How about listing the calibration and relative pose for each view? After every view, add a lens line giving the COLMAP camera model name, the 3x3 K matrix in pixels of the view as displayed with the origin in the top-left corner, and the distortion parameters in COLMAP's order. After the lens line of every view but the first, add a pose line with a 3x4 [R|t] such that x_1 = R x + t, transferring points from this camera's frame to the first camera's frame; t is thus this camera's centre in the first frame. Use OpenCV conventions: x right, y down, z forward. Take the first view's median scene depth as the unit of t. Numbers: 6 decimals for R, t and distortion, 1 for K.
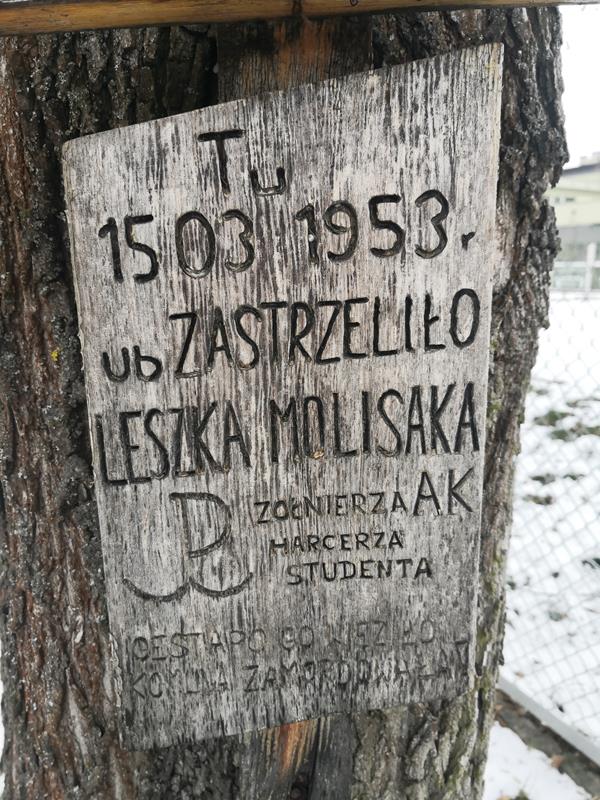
lens RADIAL K [[624.3, 0, 300.0], [0, 624.3, 400.0], [0, 0, 1]] dist [0.030417, -0.091464]
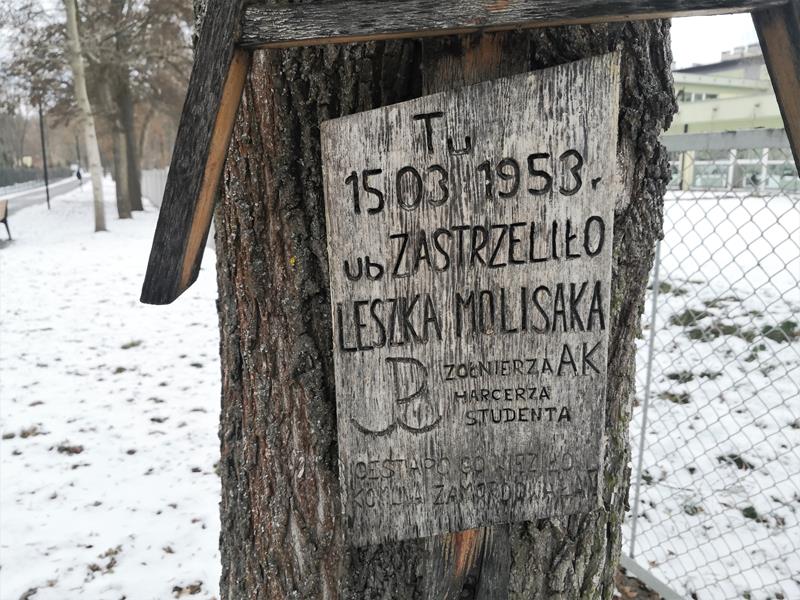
lens RADIAL K [[624.3, 0, 400.0], [0, 624.3, 300.0], [0, 0, 1]] dist [0.030417, -0.091464]
pose [[0.998441, 0.001138, -0.055814, -0.091946], [-0.001165, 0.999999, -0.000460, 0.015475], [0.055813, 0.000524, 0.998441, -0.416127]]
